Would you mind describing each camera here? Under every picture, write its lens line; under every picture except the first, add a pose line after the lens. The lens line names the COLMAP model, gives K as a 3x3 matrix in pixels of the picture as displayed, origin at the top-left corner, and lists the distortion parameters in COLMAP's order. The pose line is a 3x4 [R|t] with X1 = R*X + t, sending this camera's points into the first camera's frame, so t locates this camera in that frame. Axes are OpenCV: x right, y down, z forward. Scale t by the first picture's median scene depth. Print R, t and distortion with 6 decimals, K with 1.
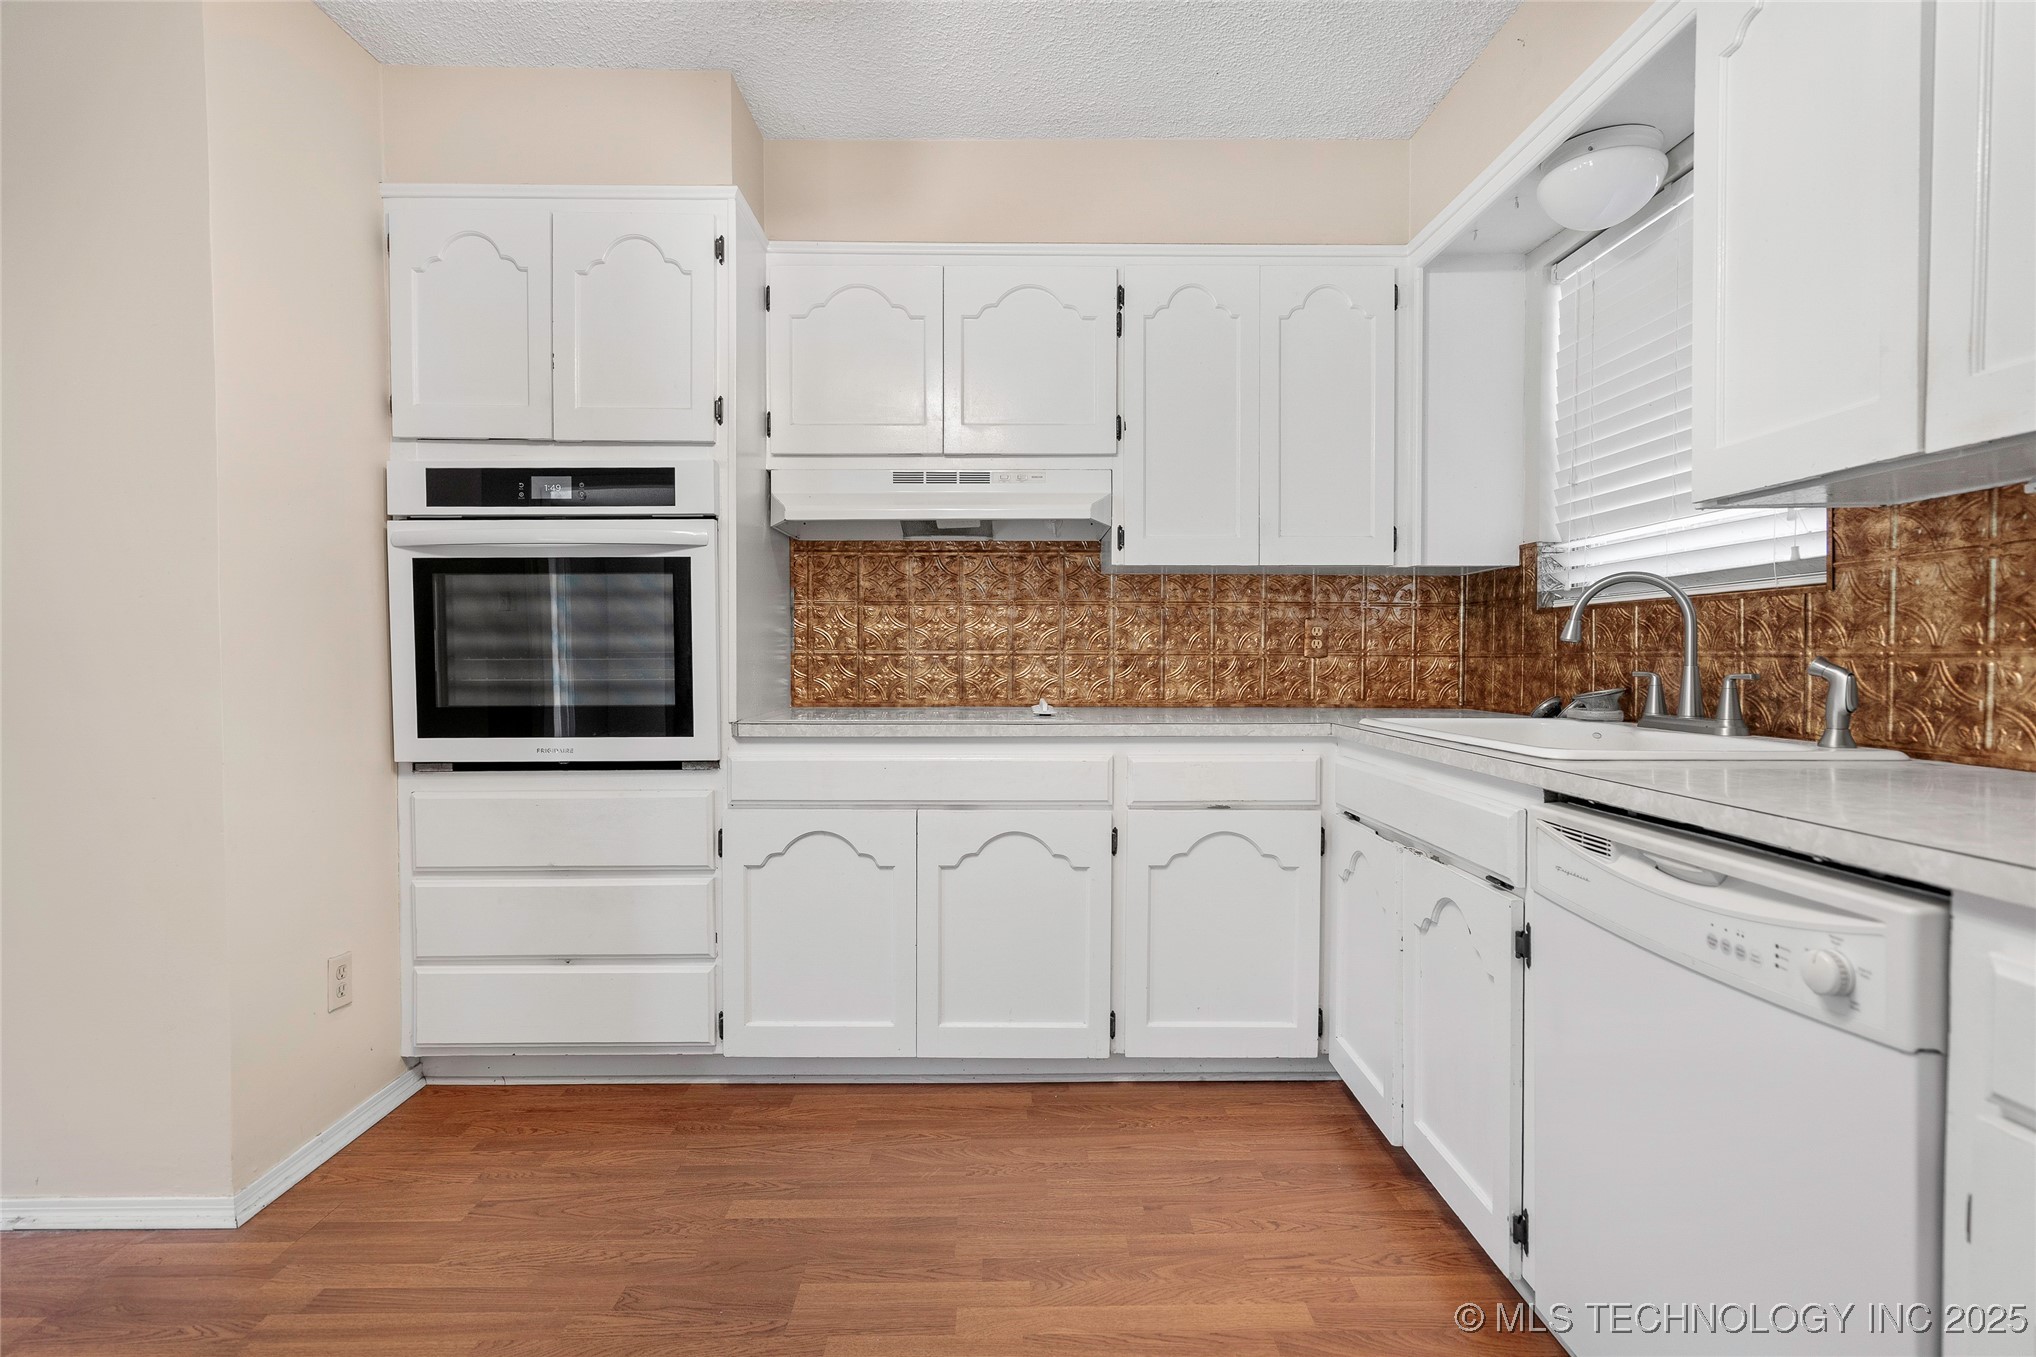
lens RADIAL K [[968.4, 0, 1015.9], [0, 968.4, 675.4], [0, 0, 1]] dist [-0.000023, 0.000778]
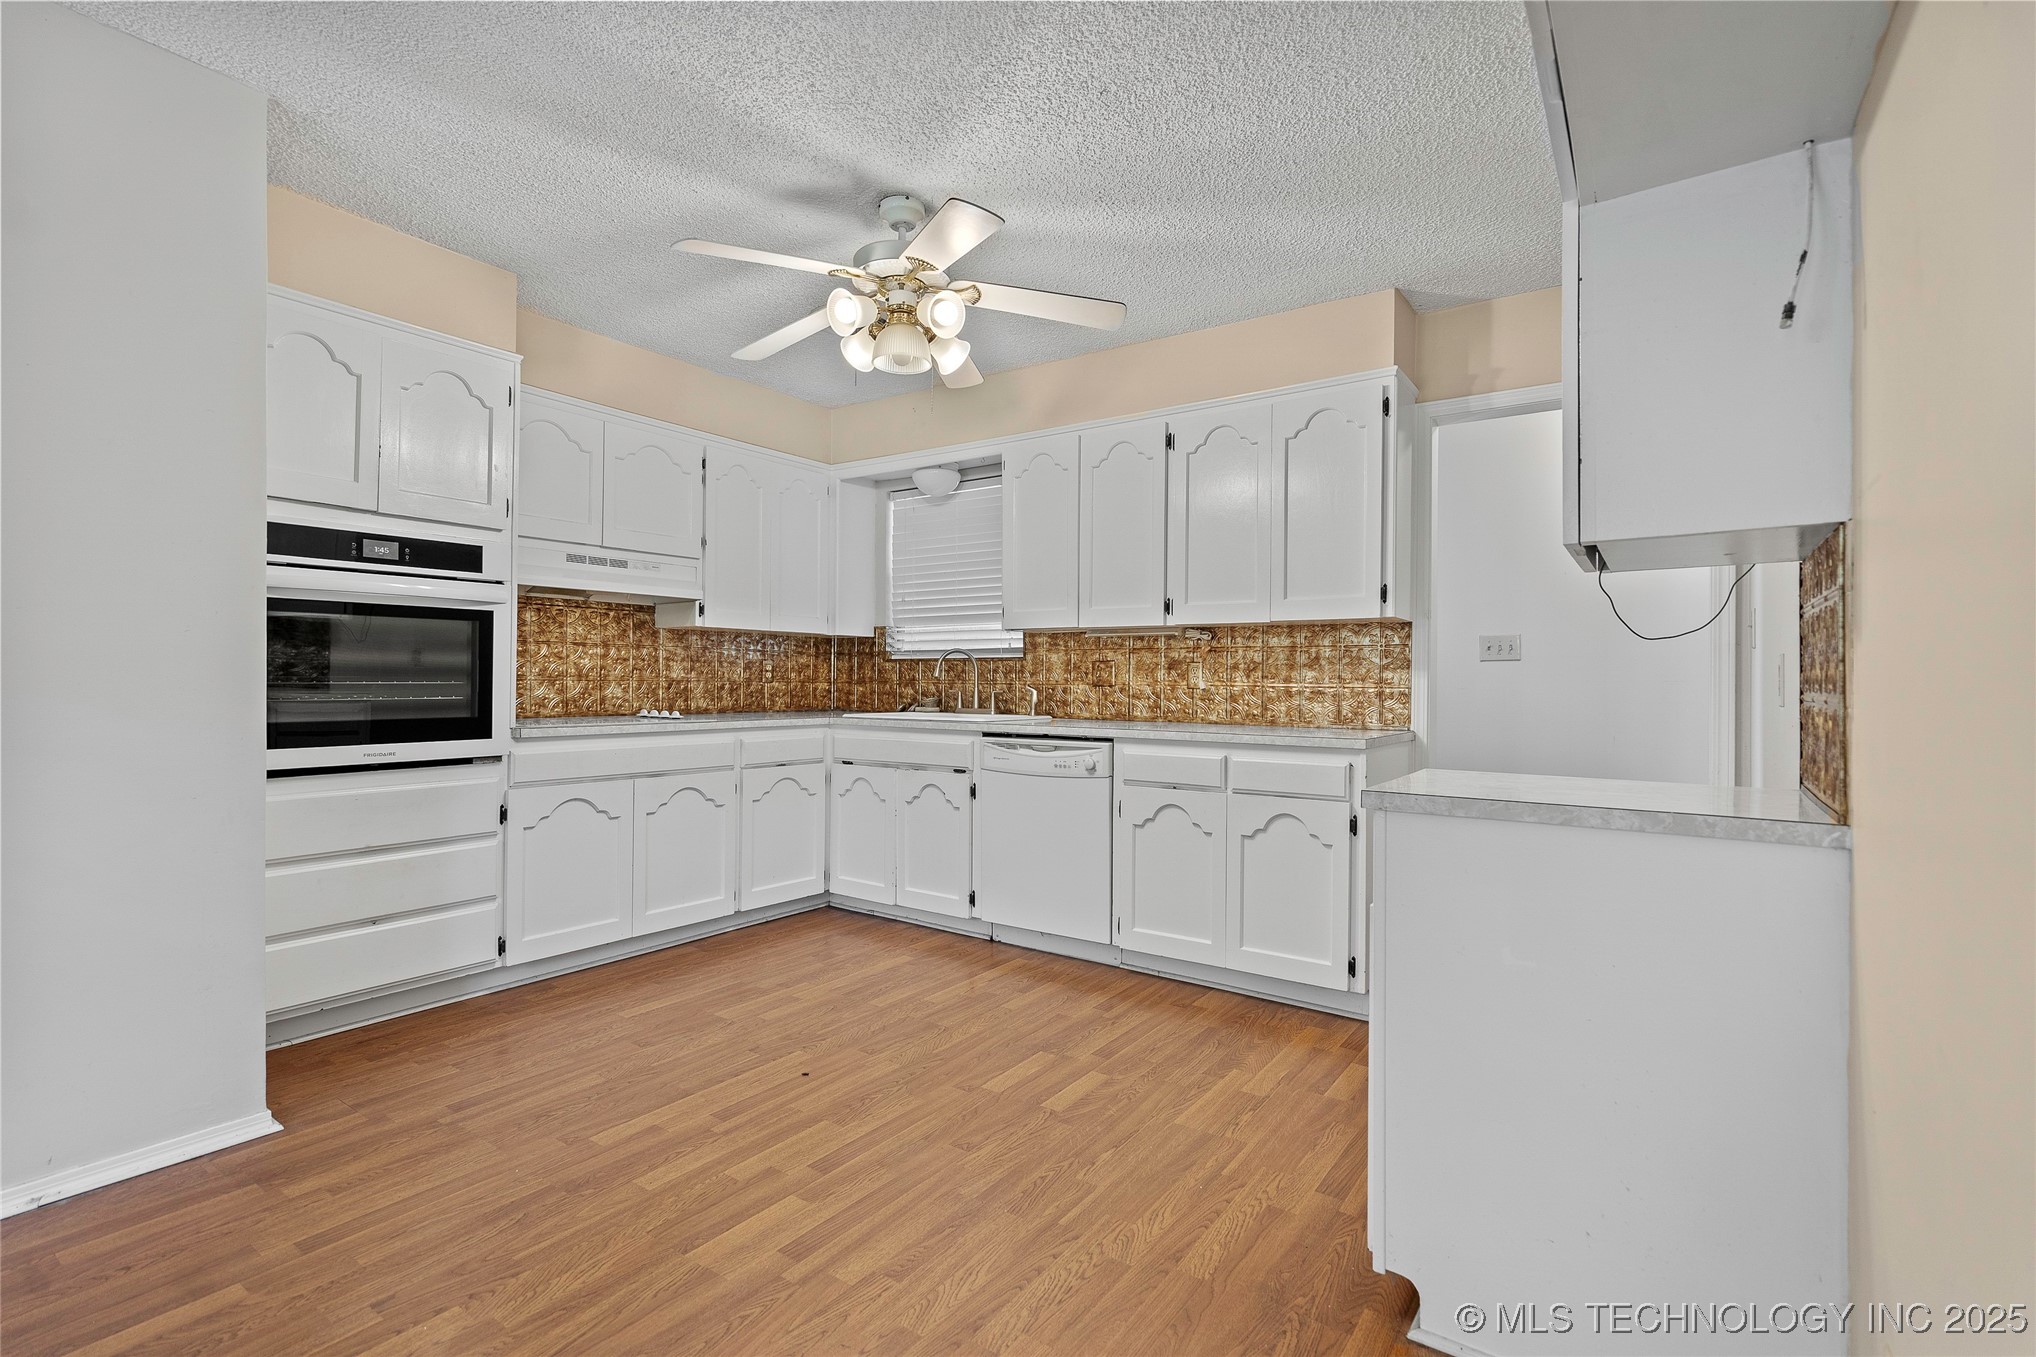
lens RADIAL K [[936.0, 0, 1021.7], [0, 936.0, 673.5], [0, 0, 1]] dist [-0.000388, 0.000182]
pose [[0.581985, 0.011324, 0.813121, -0.956540], [0.009305, 0.999745, -0.020584, 0.003924], [-0.813146, 0.019546, 0.581731, -0.397391]]
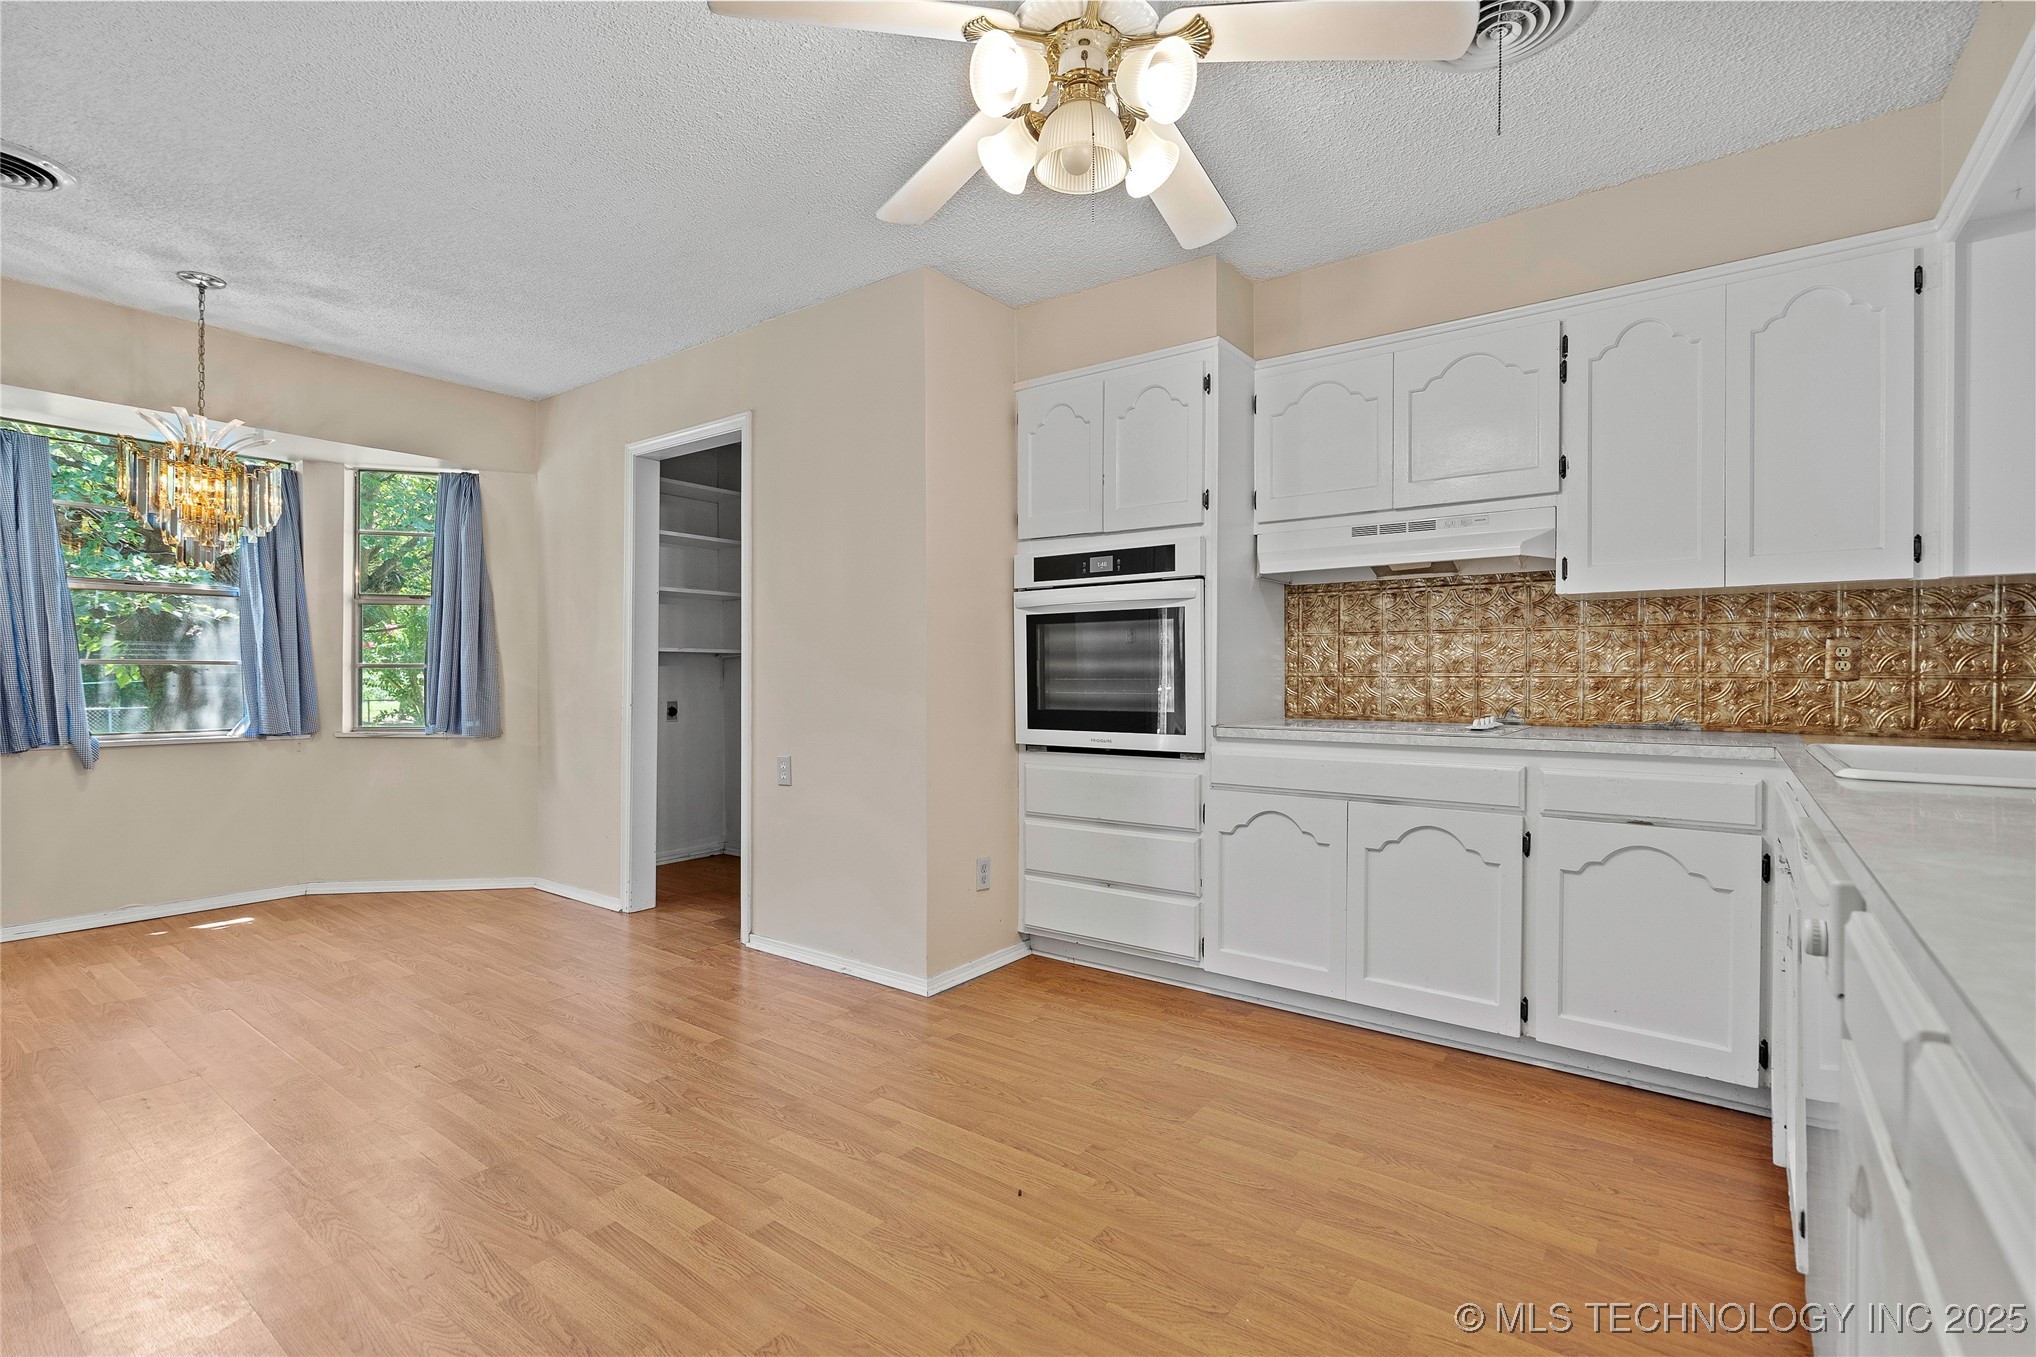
lens RADIAL K [[938.2, 0, 1019.3], [0, 938.2, 680.3], [0, 0, 1]] dist [0.001637, 0.000826]
pose [[0.793462, 0.004159, -0.608606, 0.291138], [-0.014815, 0.999812, -0.012481, 0.004661], [0.608440, 0.018920, 0.793374, -0.214276]]
